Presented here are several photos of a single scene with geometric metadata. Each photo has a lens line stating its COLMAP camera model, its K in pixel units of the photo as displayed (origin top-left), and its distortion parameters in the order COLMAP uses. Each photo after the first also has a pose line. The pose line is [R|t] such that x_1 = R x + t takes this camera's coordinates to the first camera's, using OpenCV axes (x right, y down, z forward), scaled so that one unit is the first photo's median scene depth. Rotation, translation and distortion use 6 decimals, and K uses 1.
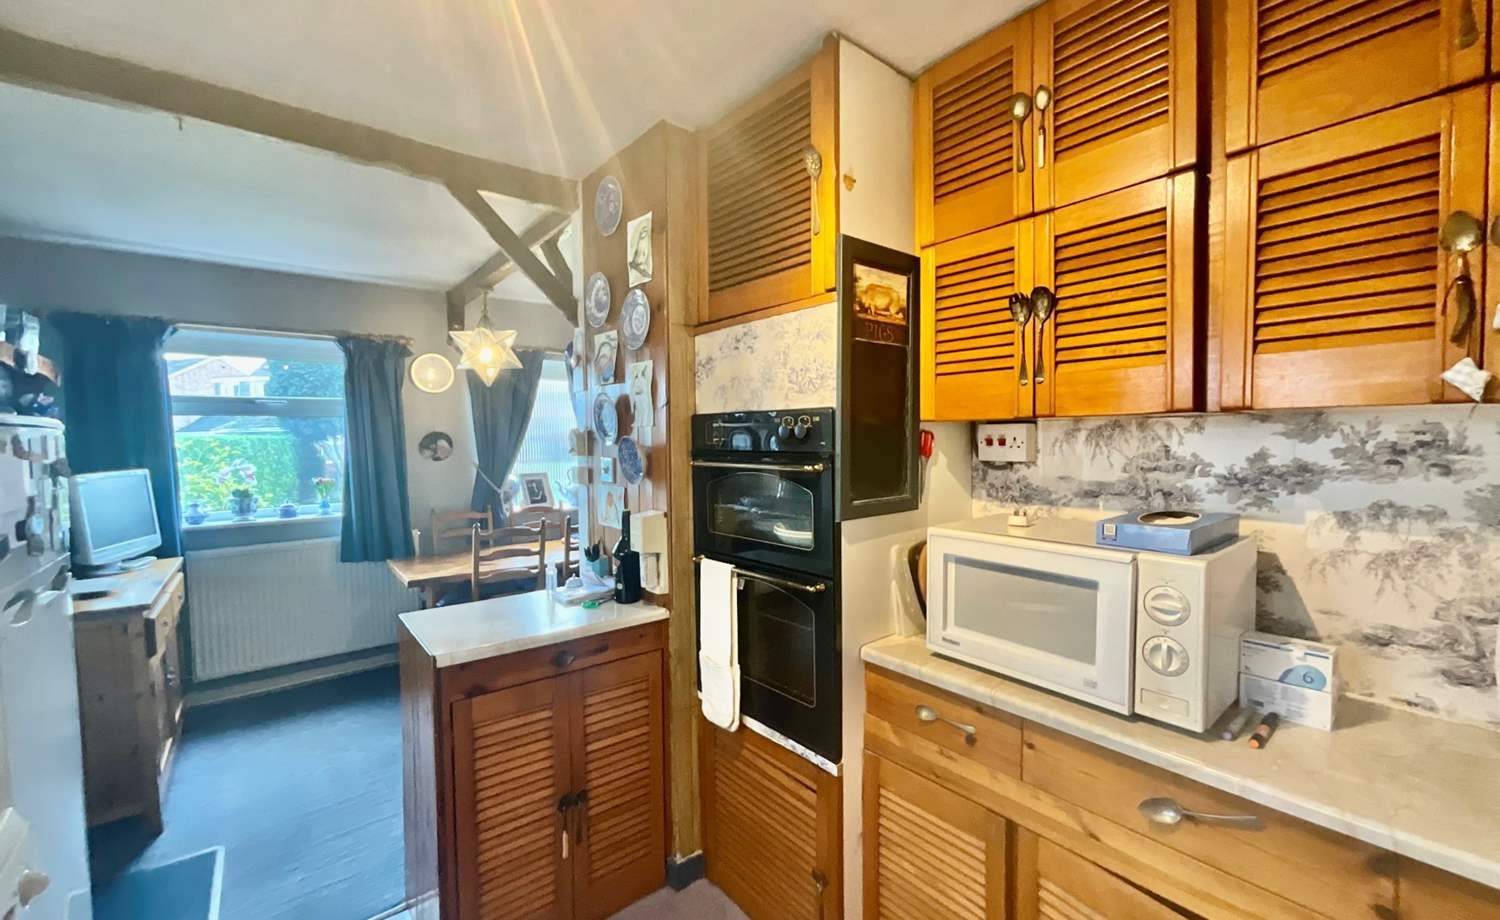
lens RADIAL K [[612.1, 0, 750.0], [0, 612.1, 460.0], [0, 0, 1]] dist [-0.000830, 0.003882]
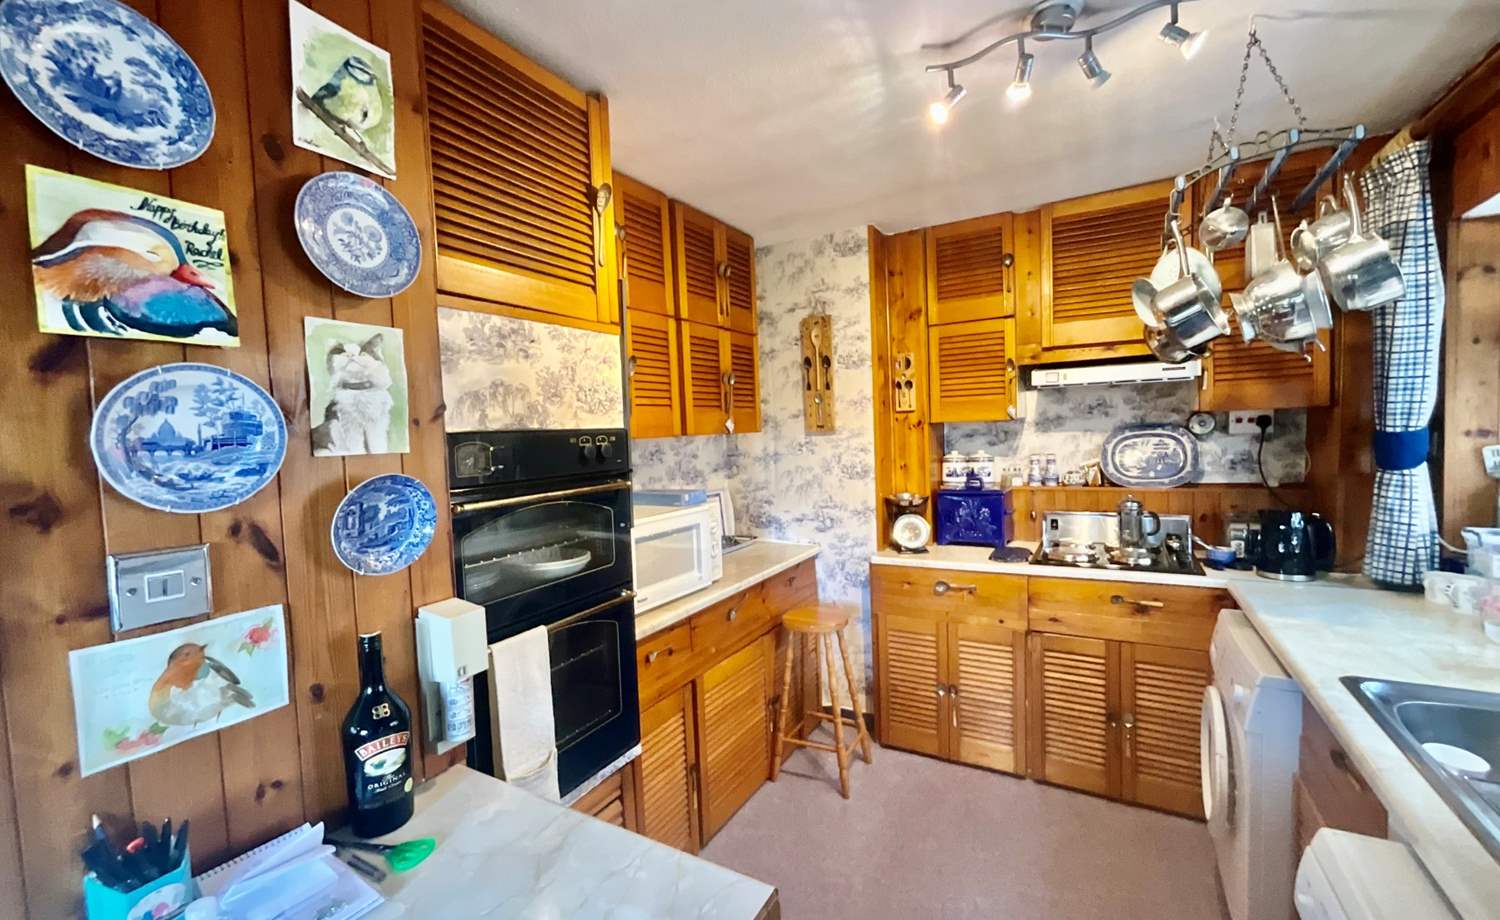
lens RADIAL K [[612.1, 0, 750.0], [0, 612.1, 460.0], [0, 0, 1]] dist [-0.000830, 0.003882]
pose [[-0.354751, -0.019789, 0.934752, -0.908494], [0.080867, 0.995380, 0.051762, -0.061121], [-0.931457, 0.093953, -0.351511, 1.074429]]
